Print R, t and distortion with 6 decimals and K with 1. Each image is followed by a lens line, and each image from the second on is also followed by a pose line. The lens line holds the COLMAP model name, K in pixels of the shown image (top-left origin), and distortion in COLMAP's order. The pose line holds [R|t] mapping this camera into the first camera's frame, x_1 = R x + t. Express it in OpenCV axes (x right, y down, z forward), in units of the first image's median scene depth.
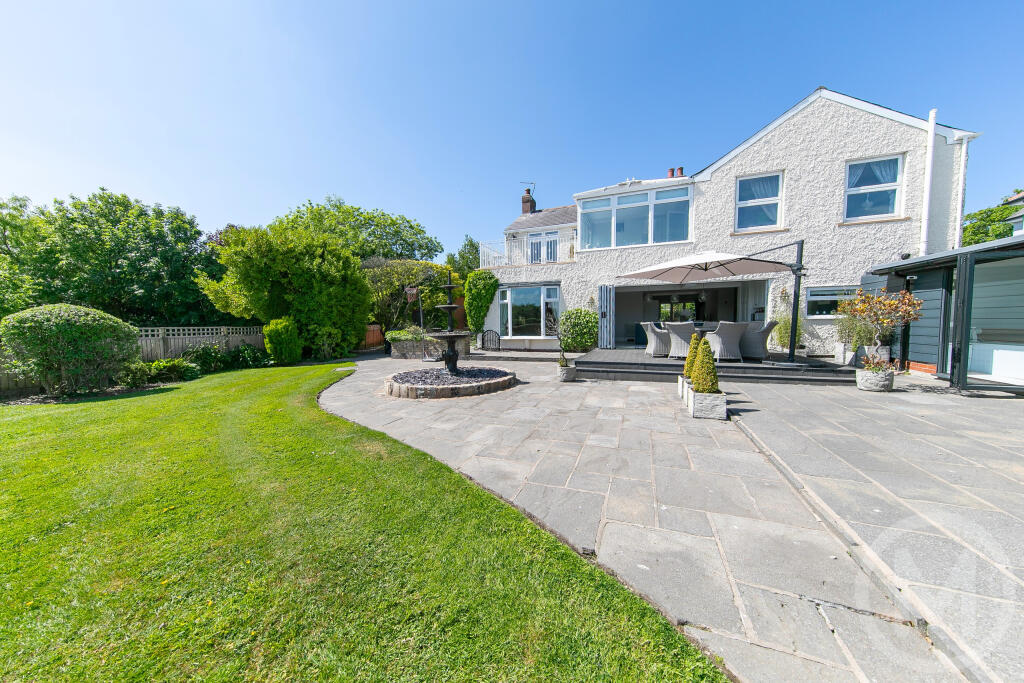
lens RADIAL K [[329.6, 0, 516.5], [0, 329.6, 343.5], [0, 0, 1]] dist [0.007536, -0.000094]
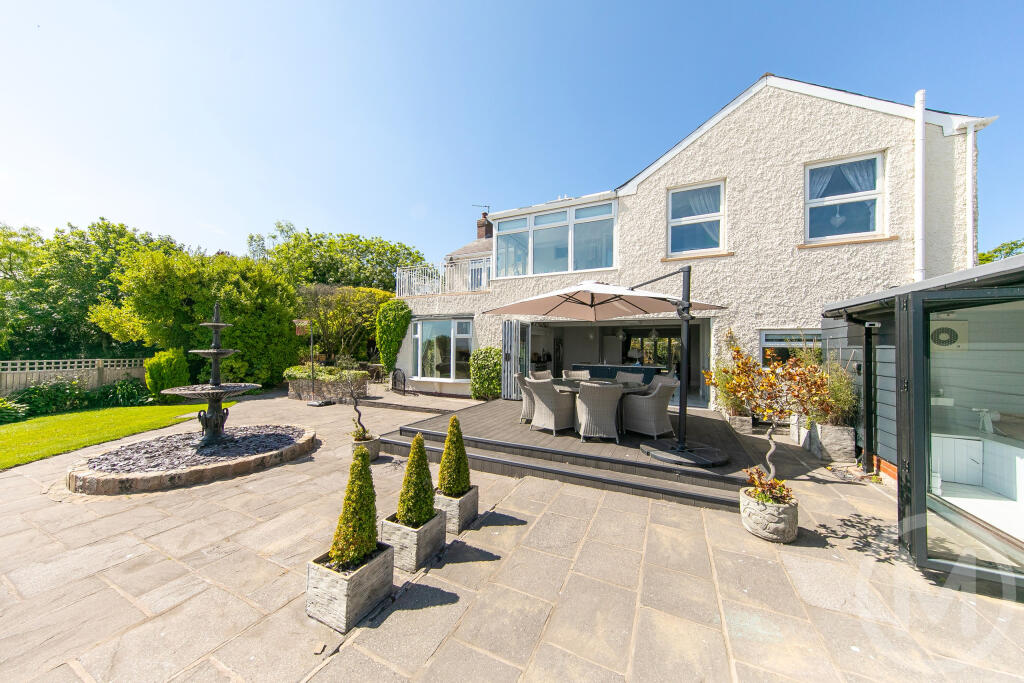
lens RADIAL K [[329.6, 0, 516.5], [0, 329.6, 343.5], [0, 0, 1]] dist [0.007536, -0.000094]
pose [[0.996414, 0.021192, -0.081920, 0.363823], [-0.027391, 0.996784, -0.075310, -0.062136], [0.080061, 0.077284, 0.993789, 0.206028]]
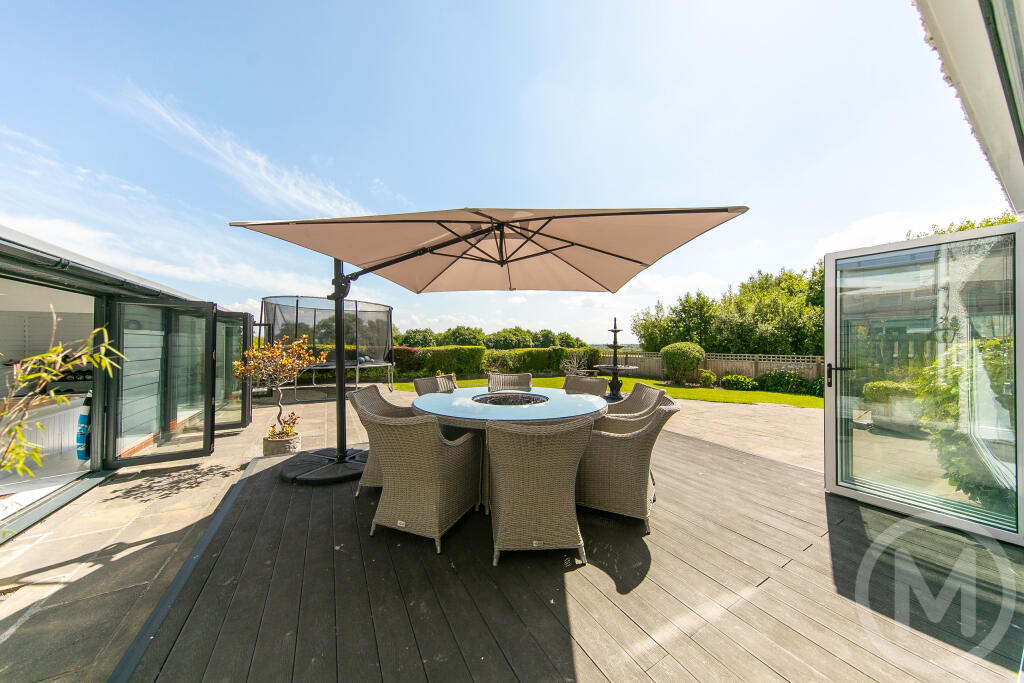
lens RADIAL K [[329.6, 0, 516.5], [0, 329.6, 343.5], [0, 0, 1]] dist [0.007536, -0.000094]
pose [[-0.631900, 0.004722, -0.775036, 0.688882], [-0.041244, 0.998360, 0.039709, -0.104836], [0.773952, 0.057057, -0.630669, 0.990477]]
